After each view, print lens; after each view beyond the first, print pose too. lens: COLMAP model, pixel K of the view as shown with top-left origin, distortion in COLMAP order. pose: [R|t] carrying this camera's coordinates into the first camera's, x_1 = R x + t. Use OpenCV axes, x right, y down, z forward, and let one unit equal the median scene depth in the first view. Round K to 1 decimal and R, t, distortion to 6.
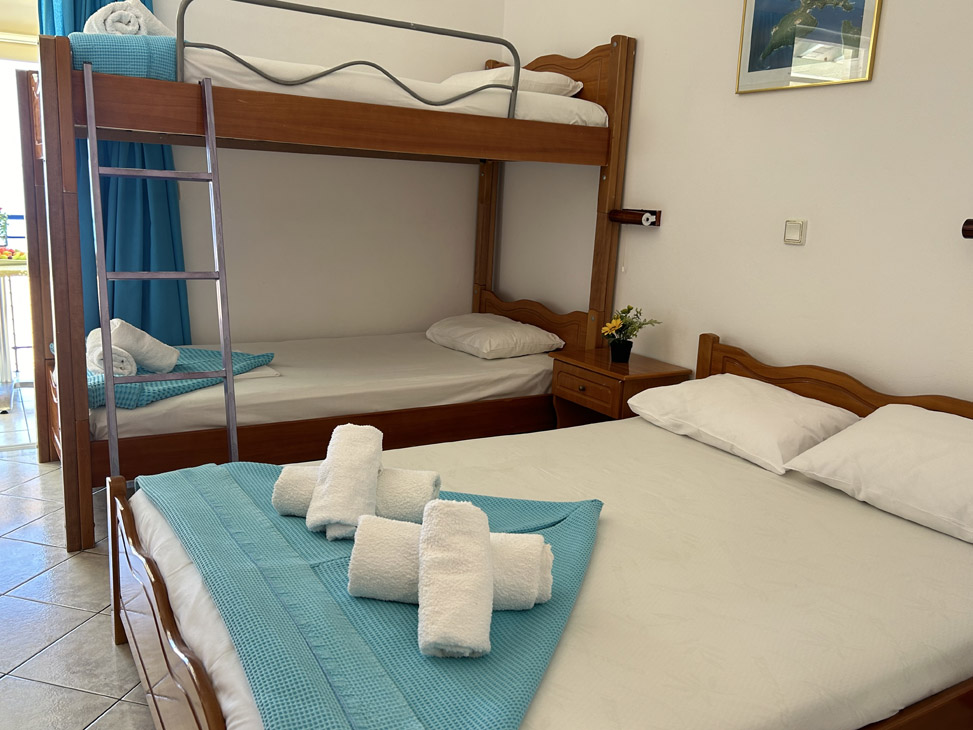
lens RADIAL K [[820.9, 0, 486.3], [0, 820.9, 365.3], [0, 0, 1]] dist [0.038355, -0.042515]
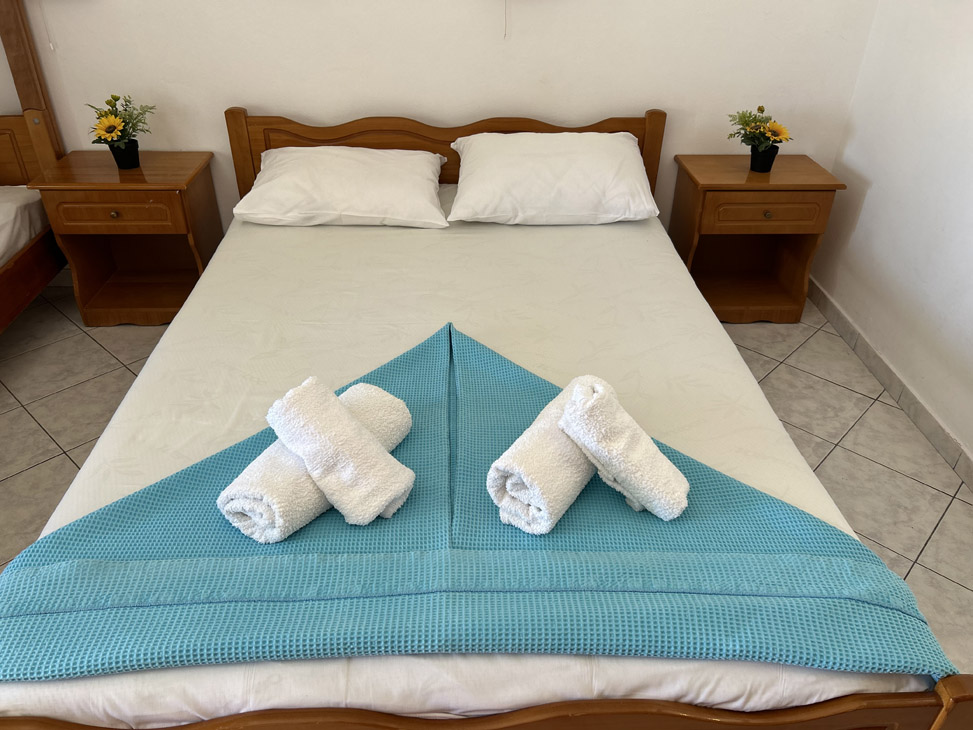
lens RADIAL K [[732.2, 0, 486.7], [0, 732.2, 357.4], [0, 0, 1]] dist [0.046681, -0.049957]
pose [[0.476719, -0.498326, 0.724162, -0.374027], [0.185326, 0.862254, 0.471352, -0.153748], [-0.859298, -0.090496, 0.503405, 0.372872]]
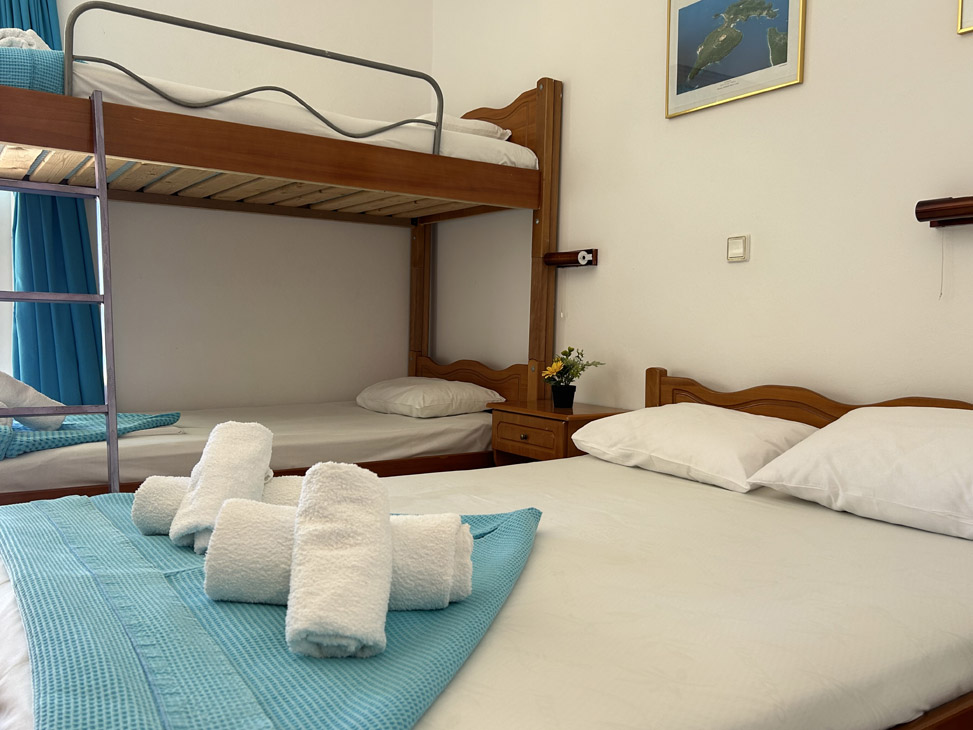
lens RADIAL K [[820.9, 0, 480.0], [0, 820.9, 369.2], [0, 0, 1]] dist [0.038355, -0.042515]
pose [[0.998255, -0.030592, 0.050515, 0.030424], [0.037805, 0.988167, -0.148651, 0.107492], [-0.045369, 0.150301, 0.987599, 0.111678]]
